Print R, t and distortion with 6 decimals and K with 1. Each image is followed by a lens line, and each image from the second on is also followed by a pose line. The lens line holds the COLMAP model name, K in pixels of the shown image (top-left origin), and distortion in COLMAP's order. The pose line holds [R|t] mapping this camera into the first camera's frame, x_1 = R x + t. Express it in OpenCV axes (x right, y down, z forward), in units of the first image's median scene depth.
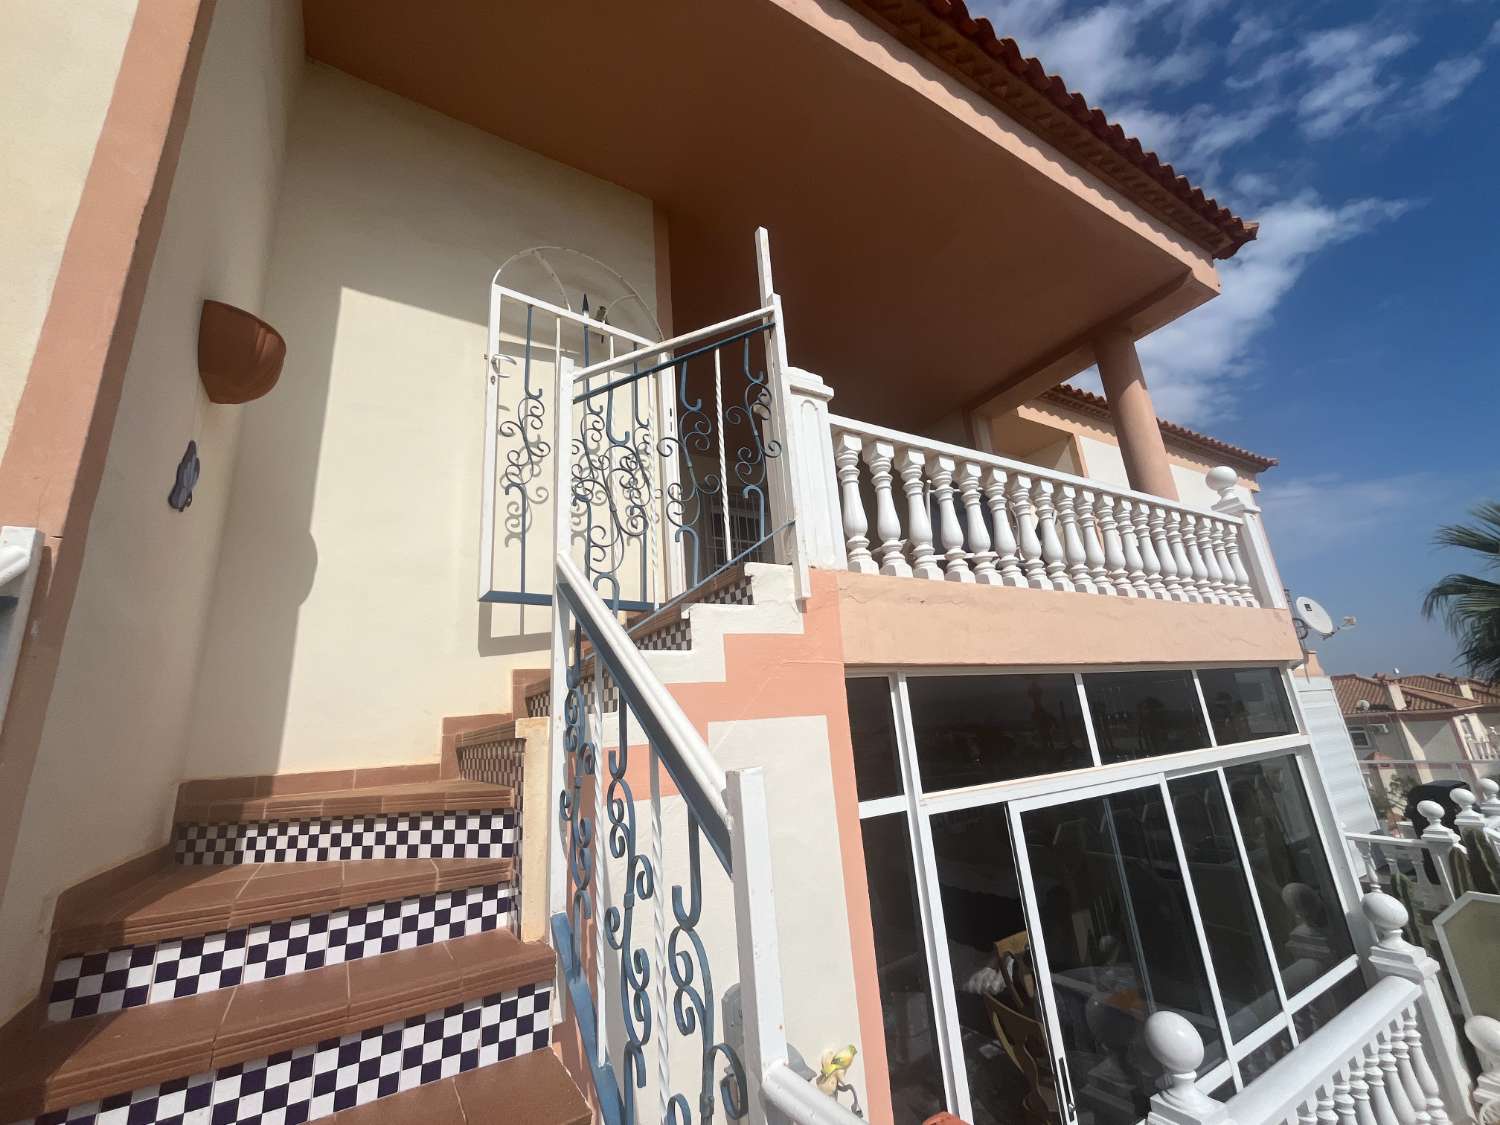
lens RADIAL K [[610.1, 0, 743.0], [0, 610.1, 566.6], [0, 0, 1]] dist [-0.005450, 0.000751]
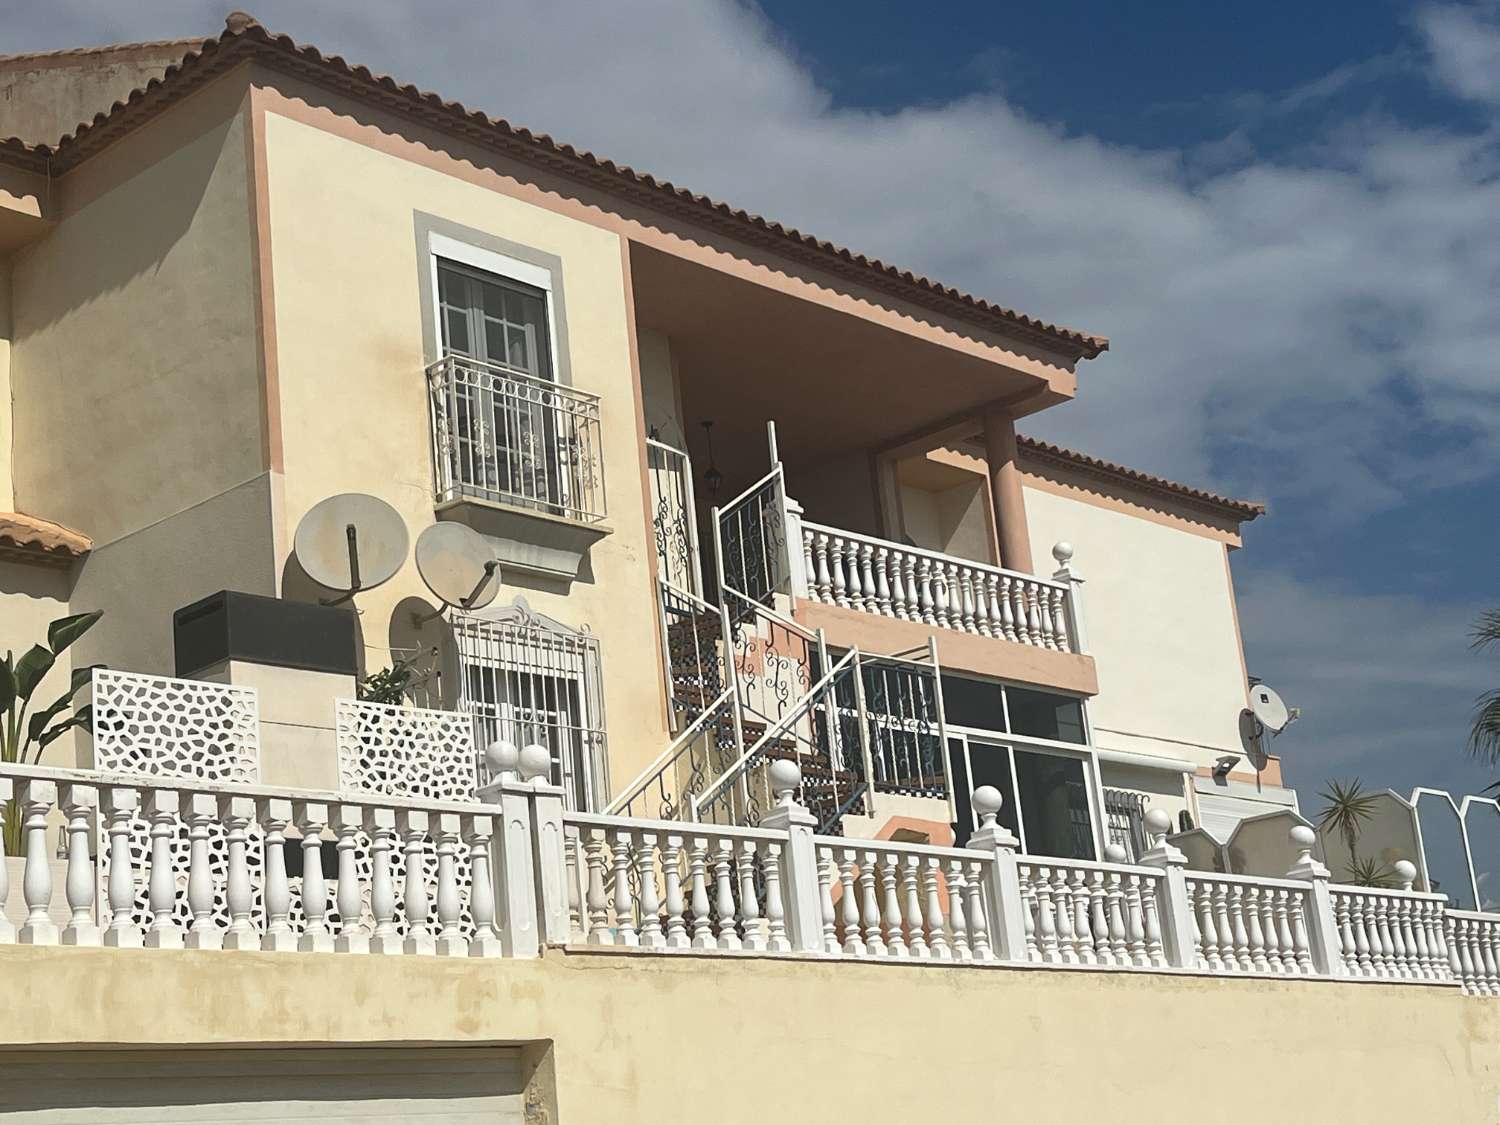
lens RADIAL K [[2381.7, 0, 750.5], [0, 2381.7, 563.7], [0, 0, 1]] dist [0.008231, 0.000000]
pose [[0.954071, 0.066412, 0.292128, -2.175074], [-0.055125, 0.997386, -0.046711, 0.249239], [-0.294466, 0.028462, 0.955238, -6.090622]]
